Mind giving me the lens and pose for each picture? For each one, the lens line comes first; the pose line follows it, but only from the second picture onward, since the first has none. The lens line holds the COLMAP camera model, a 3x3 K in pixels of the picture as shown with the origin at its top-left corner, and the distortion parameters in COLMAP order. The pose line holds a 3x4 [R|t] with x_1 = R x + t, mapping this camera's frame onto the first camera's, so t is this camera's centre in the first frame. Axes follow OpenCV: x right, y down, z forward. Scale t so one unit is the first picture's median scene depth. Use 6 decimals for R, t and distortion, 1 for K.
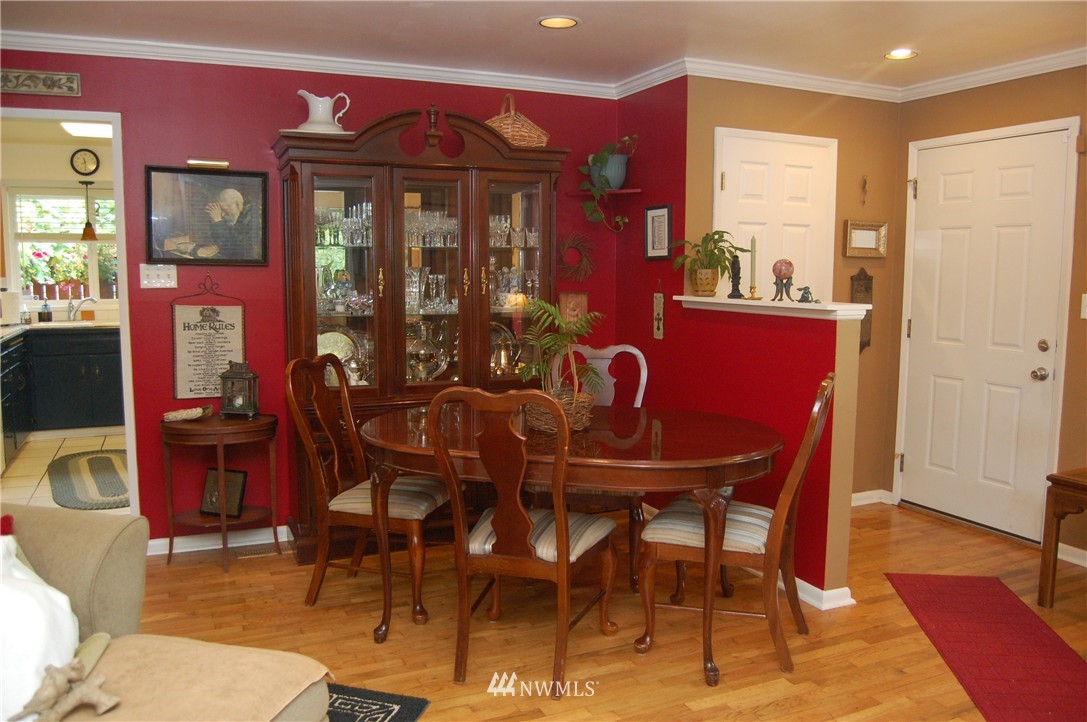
lens RADIAL K [[849.8, 0, 547.4], [0, 849.8, 363.0], [0, 0, 1]] dist [-0.086885, 0.021409]
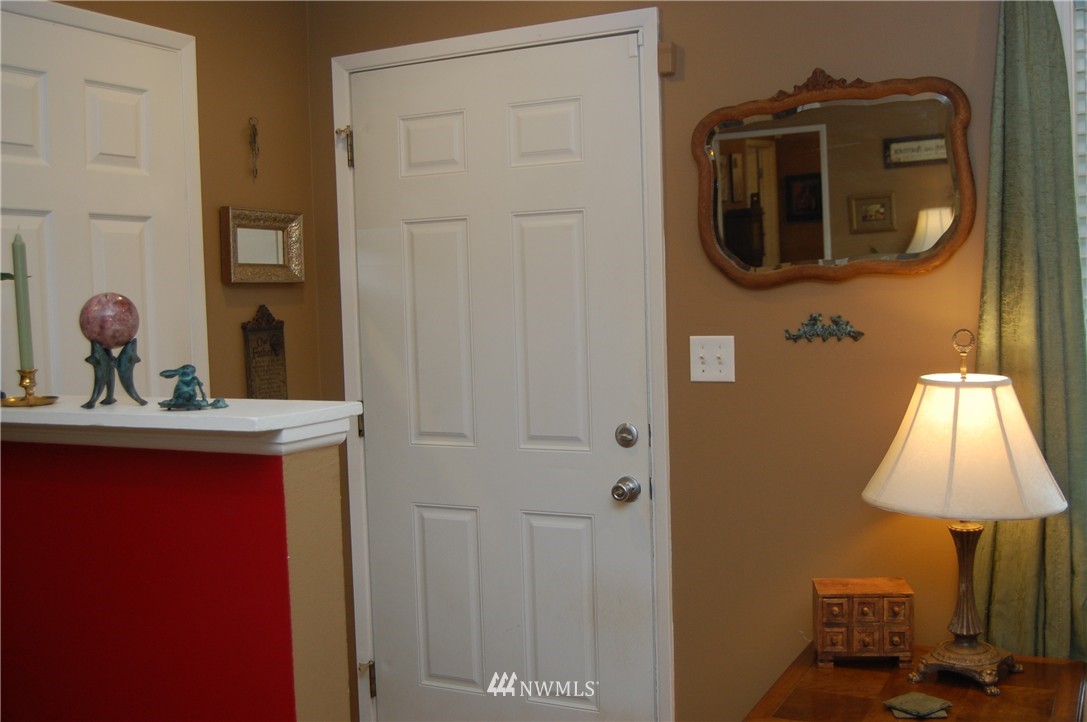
lens RADIAL K [[1129.0, 0, 546.8], [0, 1129.0, 364.3], [0, 0, 1]] dist [-0.061575, 0.000000]
pose [[0.782327, -0.066970, 0.619257, 0.102487], [0.103741, 0.994326, -0.023527, -0.049352], [-0.614168, 0.082648, 0.784836, 0.409277]]
